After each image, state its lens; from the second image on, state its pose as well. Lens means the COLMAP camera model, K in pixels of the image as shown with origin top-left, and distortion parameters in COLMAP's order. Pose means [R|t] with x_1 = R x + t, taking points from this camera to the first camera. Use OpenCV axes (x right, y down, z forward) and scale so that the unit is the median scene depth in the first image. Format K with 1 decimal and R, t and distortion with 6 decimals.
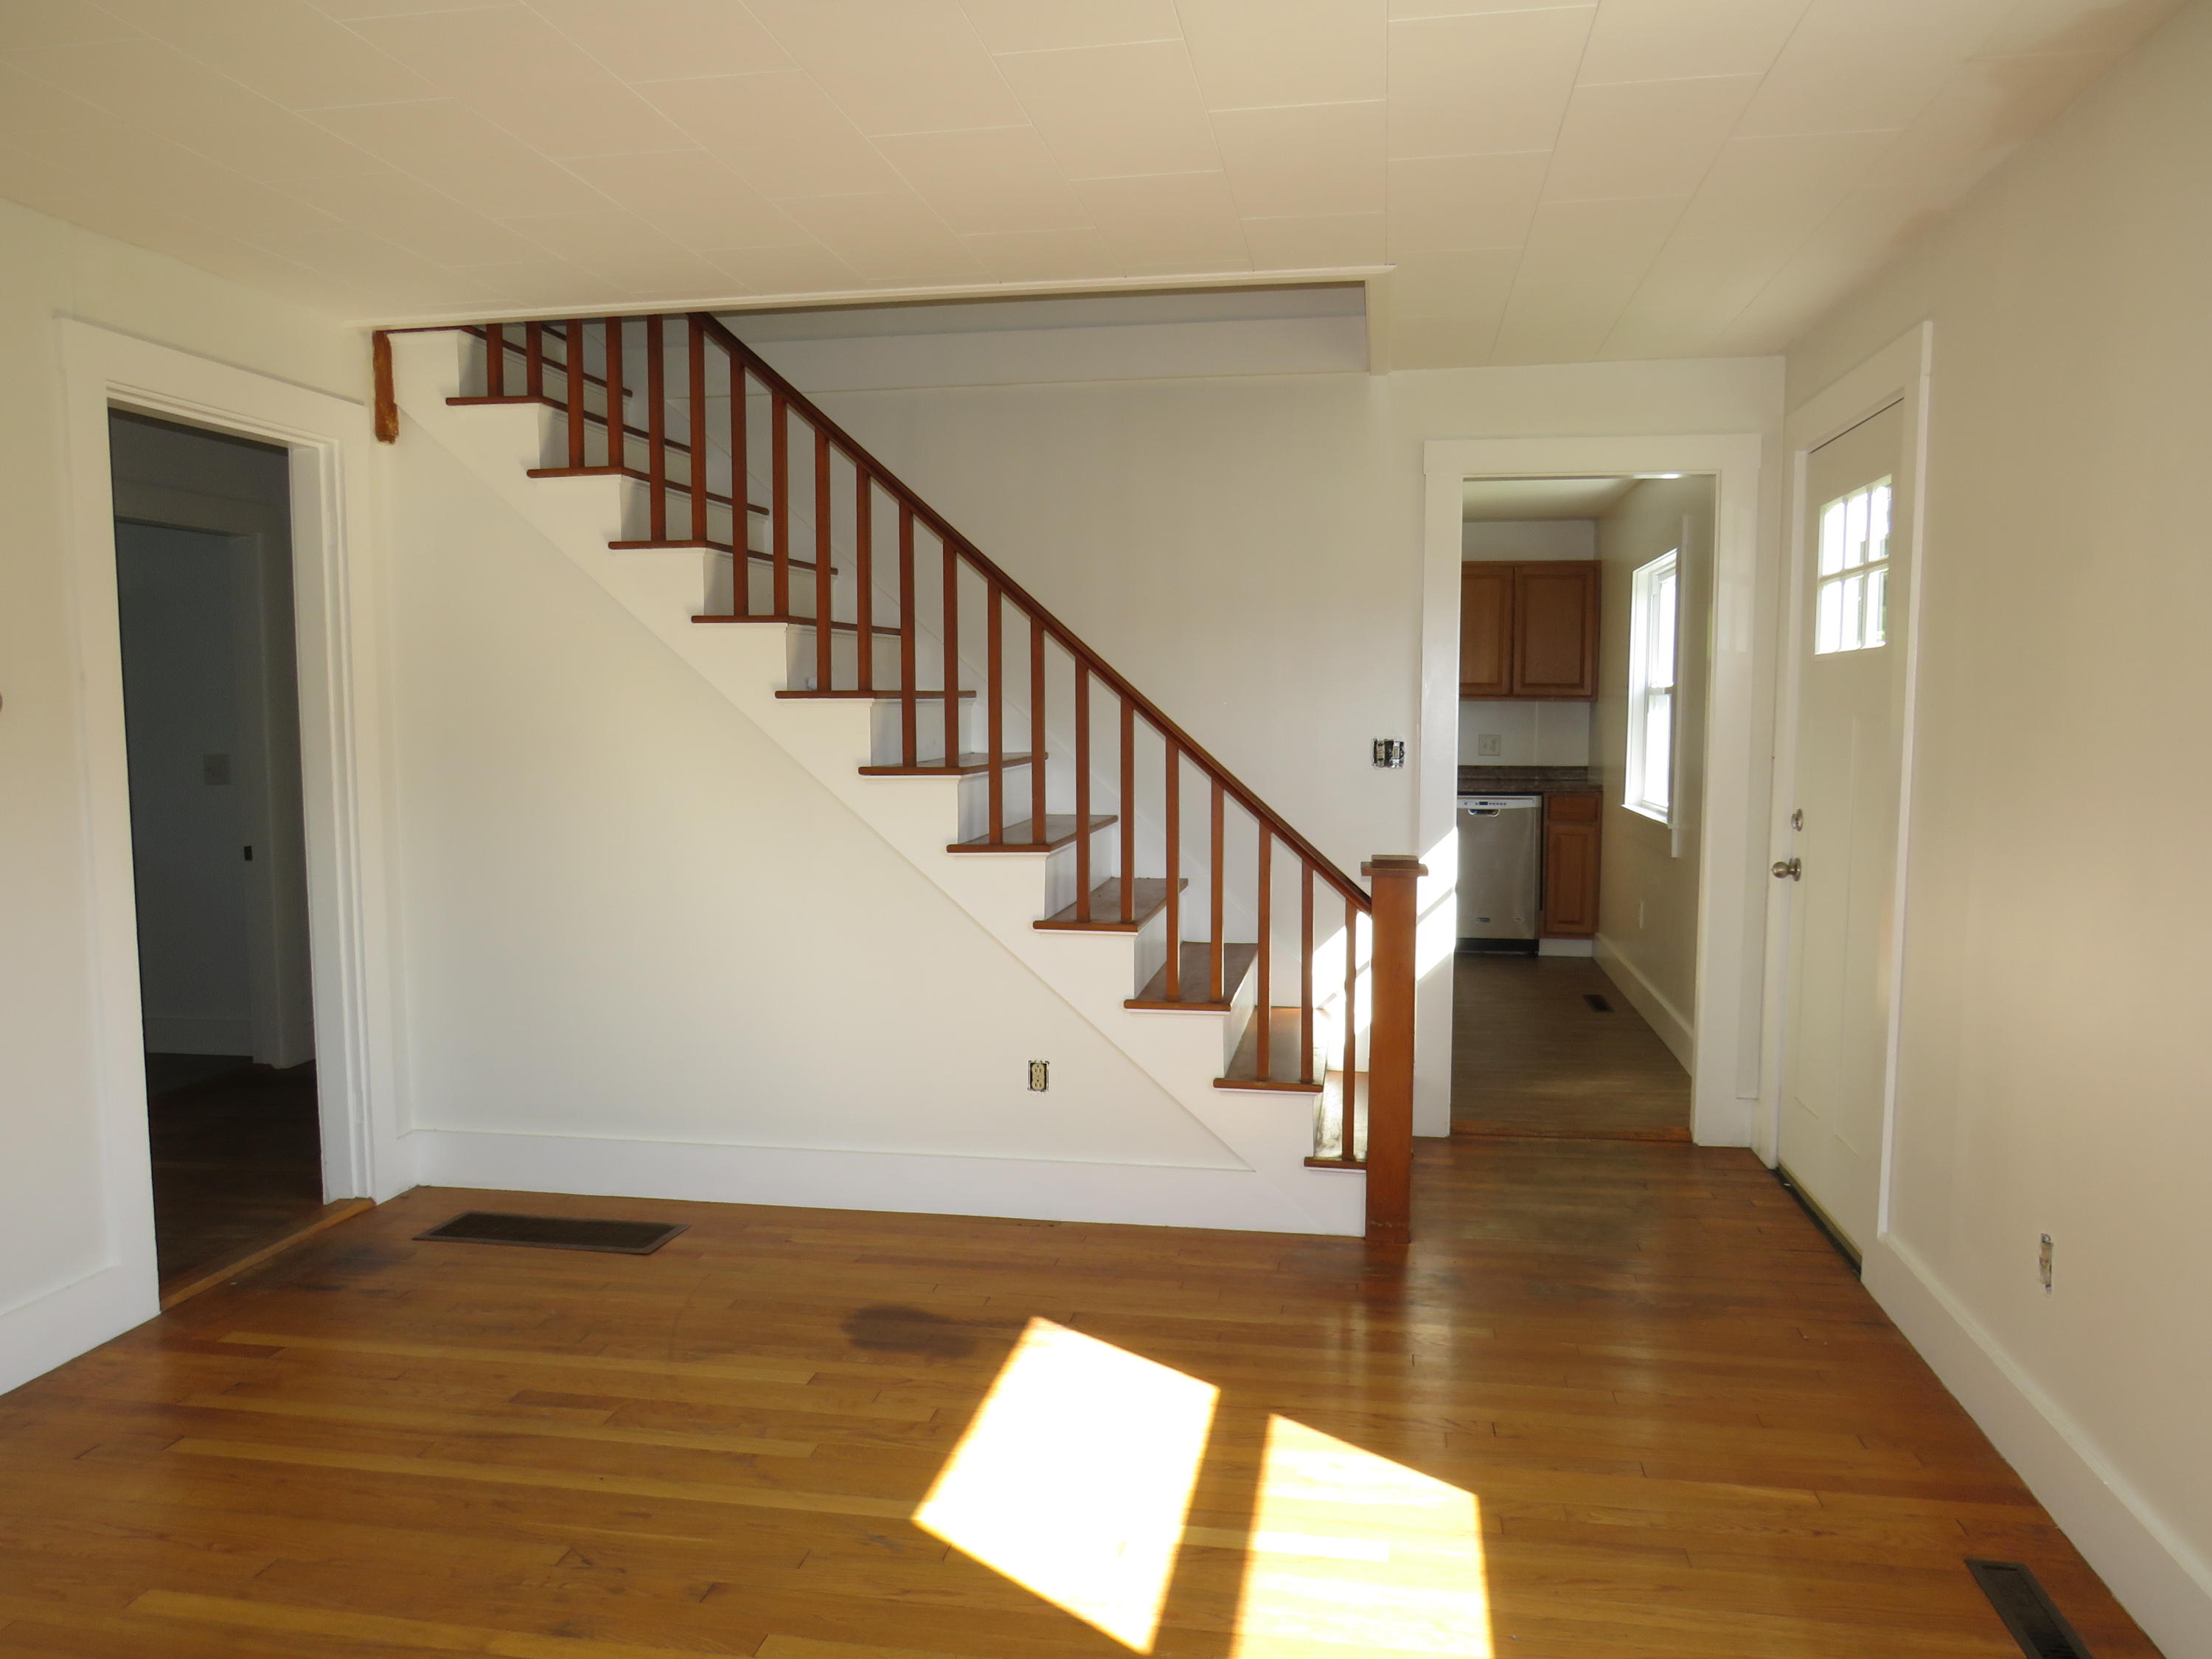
lens RADIAL K [[1574.7, 0, 1106.5], [0, 1574.7, 832.1], [0, 0, 1]] dist [-0.000929, -0.000029]
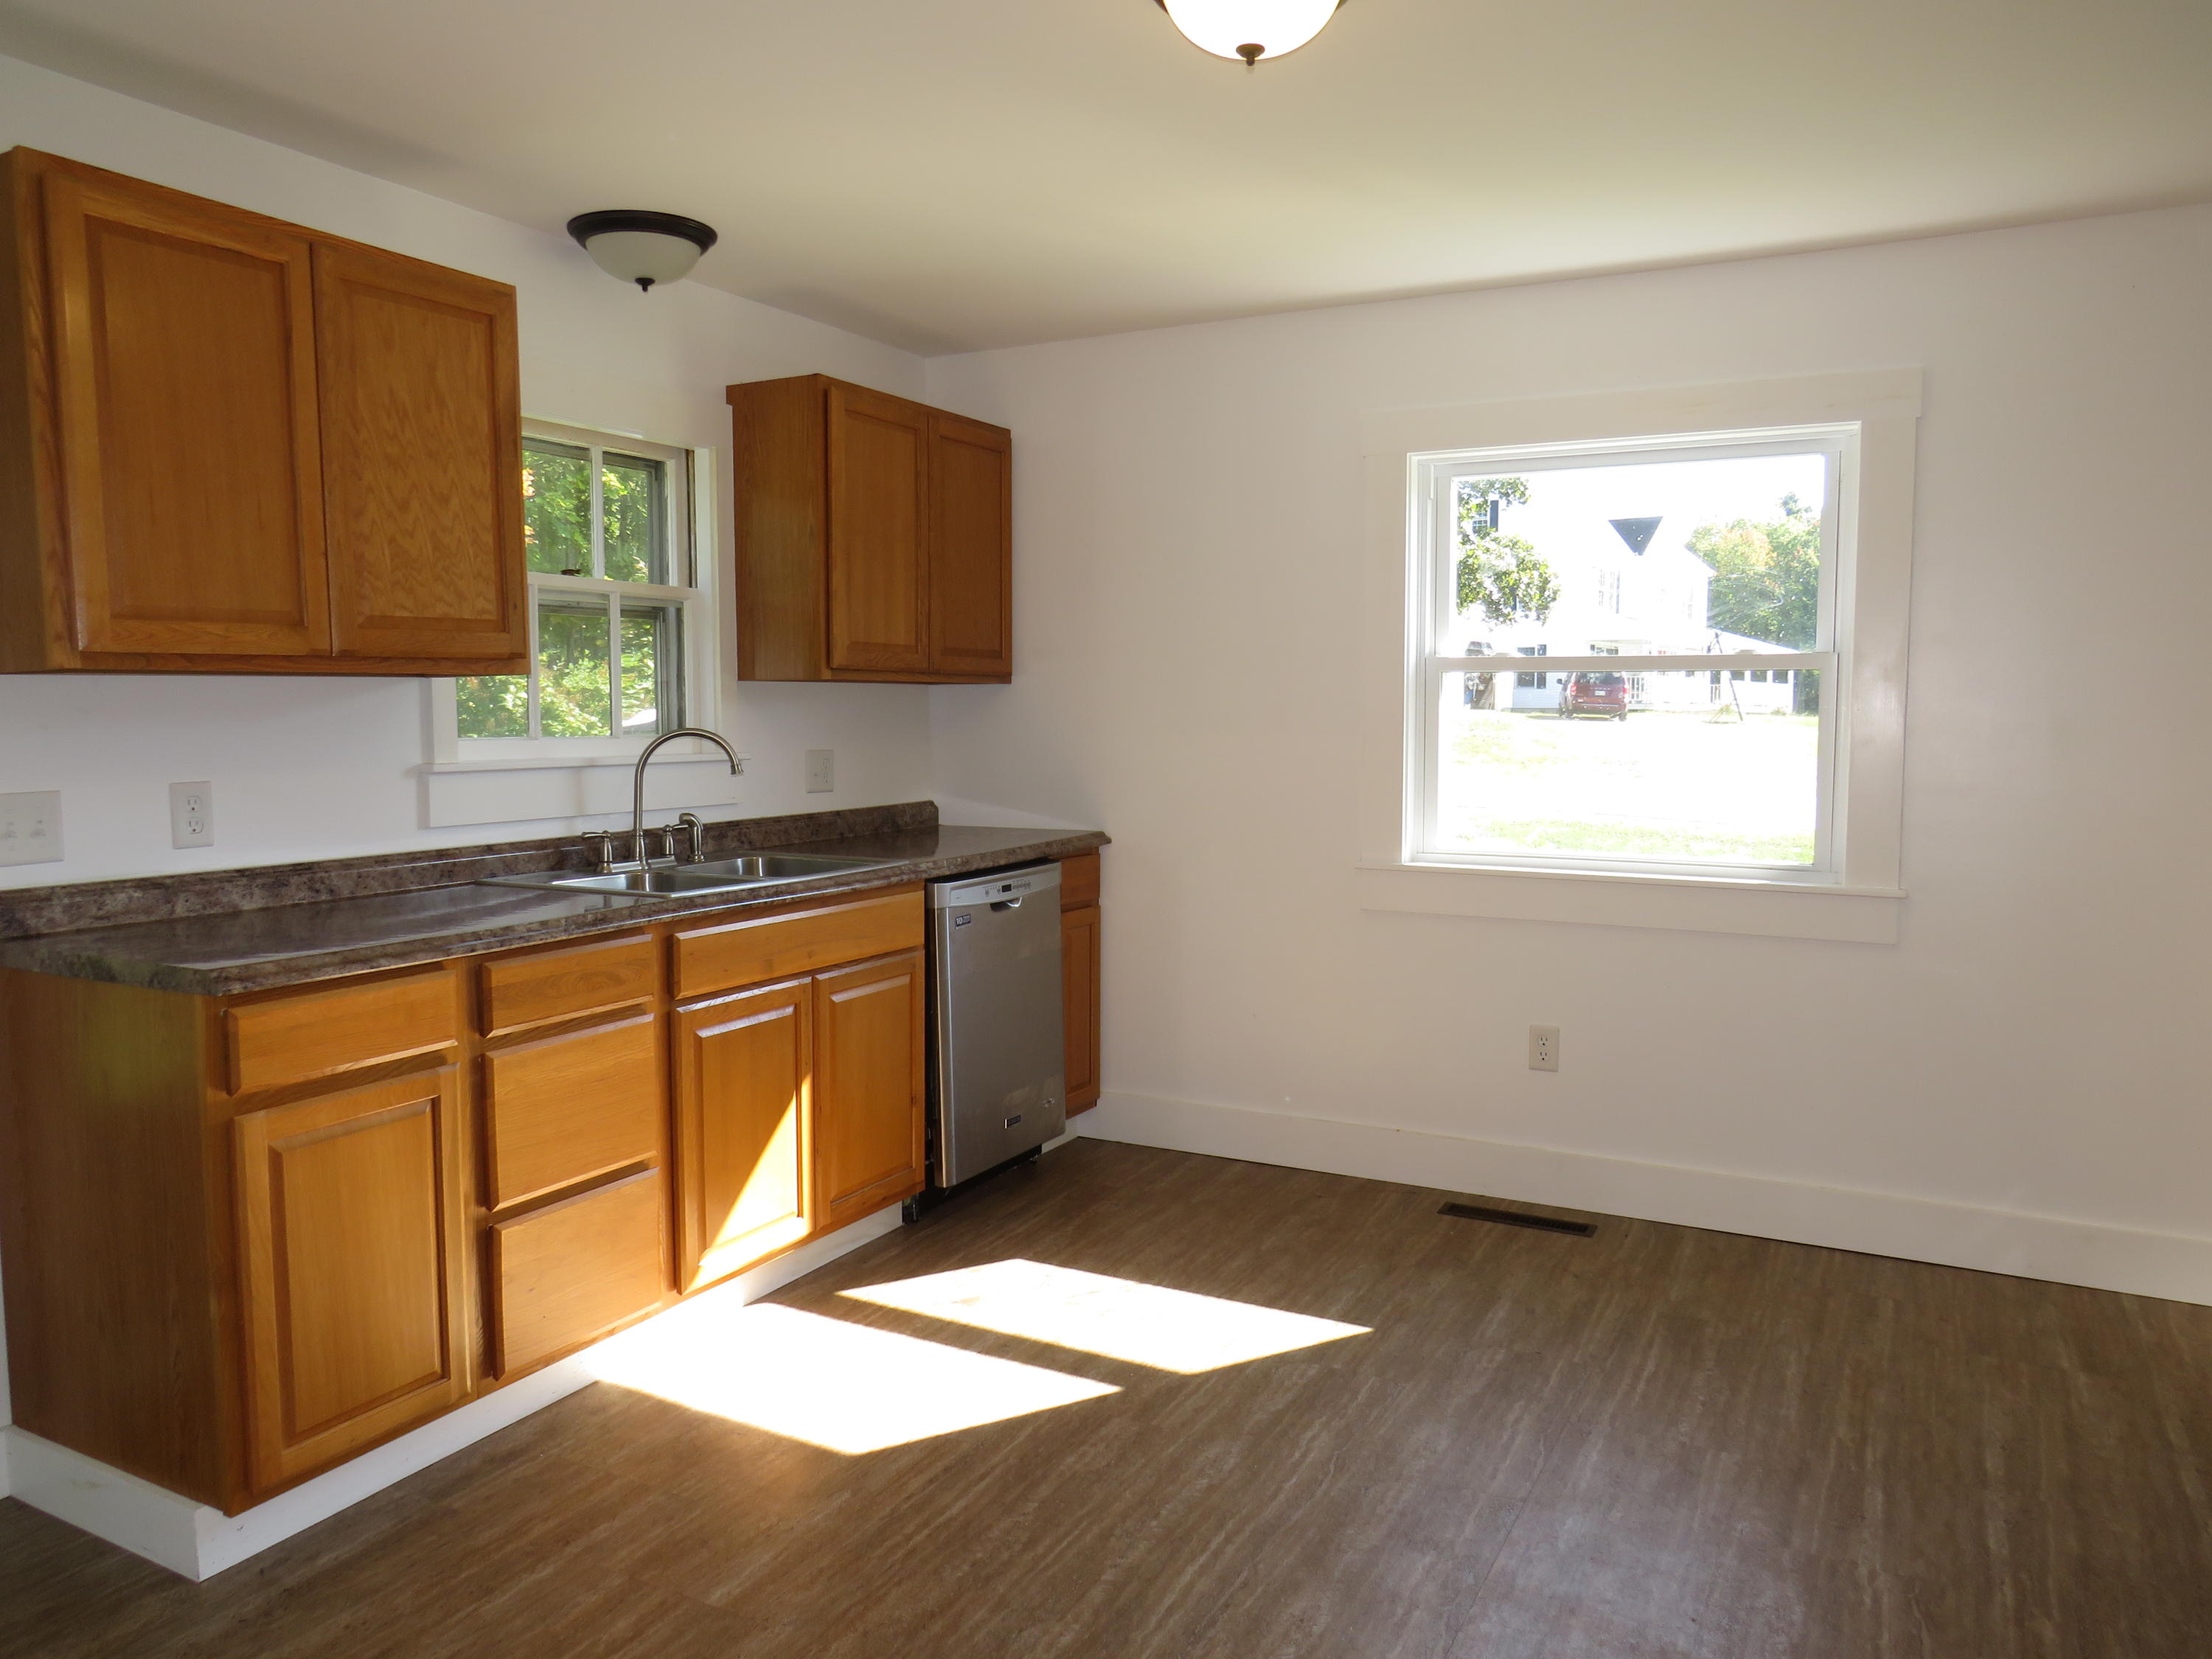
lens RADIAL K [[1574.7, 0, 1105.7], [0, 1574.7, 829.0], [0, 0, 1]] dist [-0.000929, -0.000029]
pose [[0.322698, -0.083122, 0.942845, -0.208056], [0.081008, 0.994907, 0.059987, -0.062199], [-0.943029, 0.057020, 0.327788, 0.784088]]
